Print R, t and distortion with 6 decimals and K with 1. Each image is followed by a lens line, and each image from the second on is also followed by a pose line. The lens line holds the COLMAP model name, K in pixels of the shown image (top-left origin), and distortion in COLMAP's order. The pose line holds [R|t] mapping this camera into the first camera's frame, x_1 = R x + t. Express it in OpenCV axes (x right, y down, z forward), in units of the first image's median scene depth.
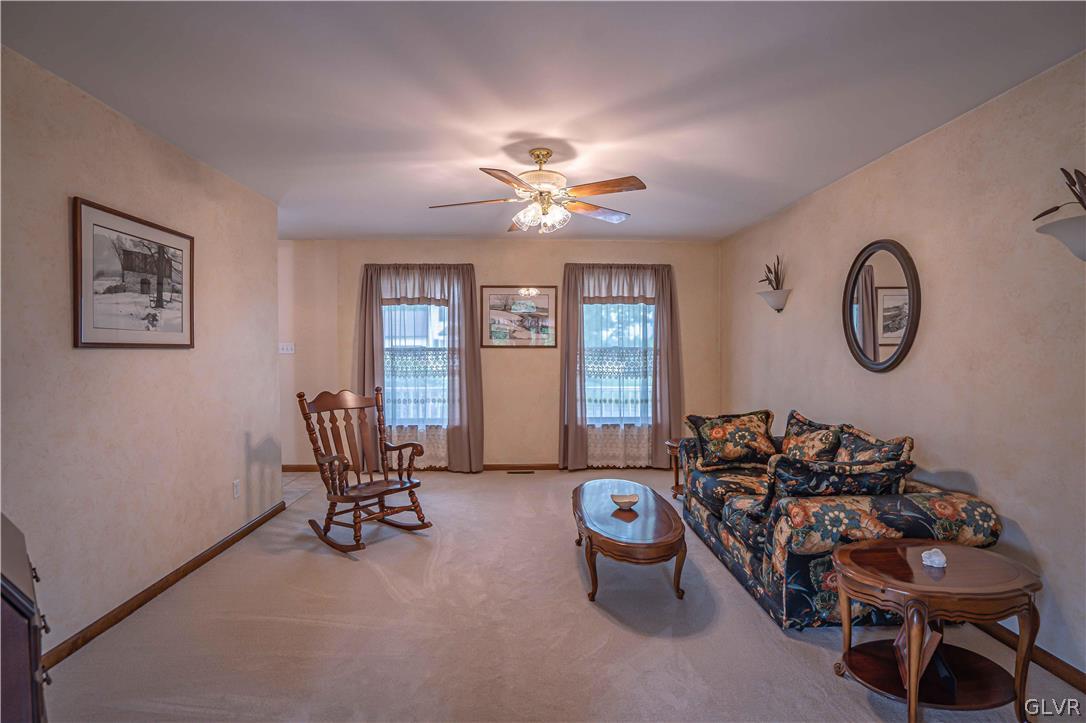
lens RADIAL K [[512.9, 0, 545.1], [0, 512.9, 347.8], [0, 0, 1]] dist [-0.048883, 0.014117]
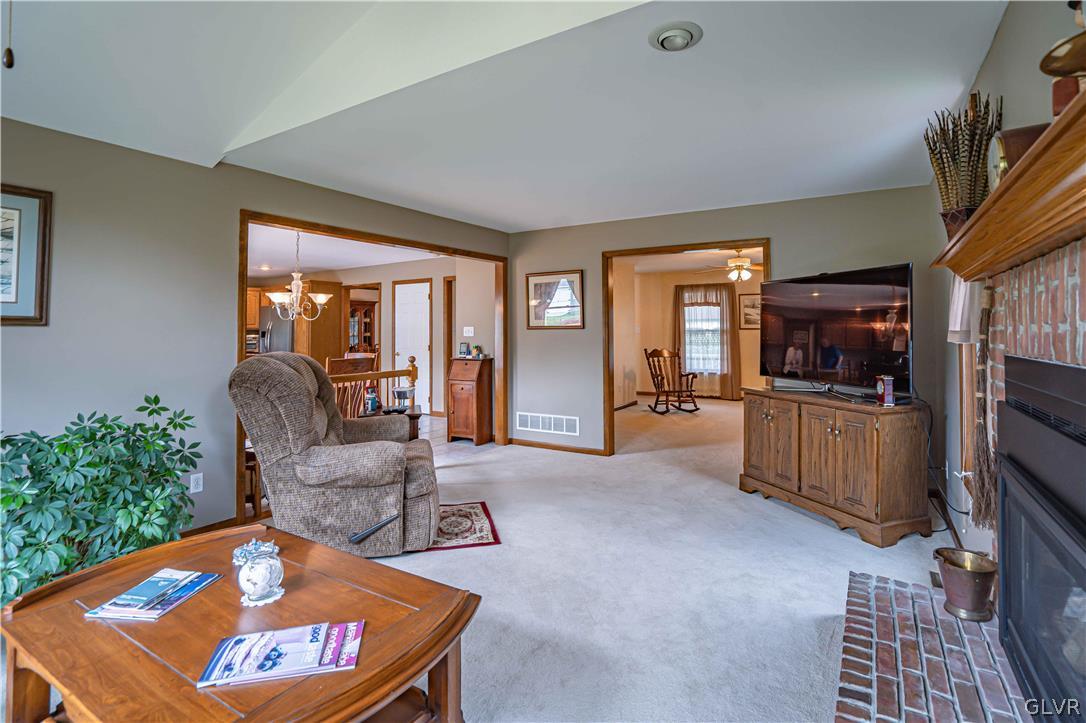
lens RADIAL K [[512.9, 0, 545.1], [0, 512.9, 347.8], [0, 0, 1]] dist [-0.048883, 0.014117]
pose [[0.812793, 0.017405, -0.582293, 0.372461], [0.005892, 0.999257, 0.038093, -0.007787], [0.582523, -0.034393, 0.812086, -0.855537]]
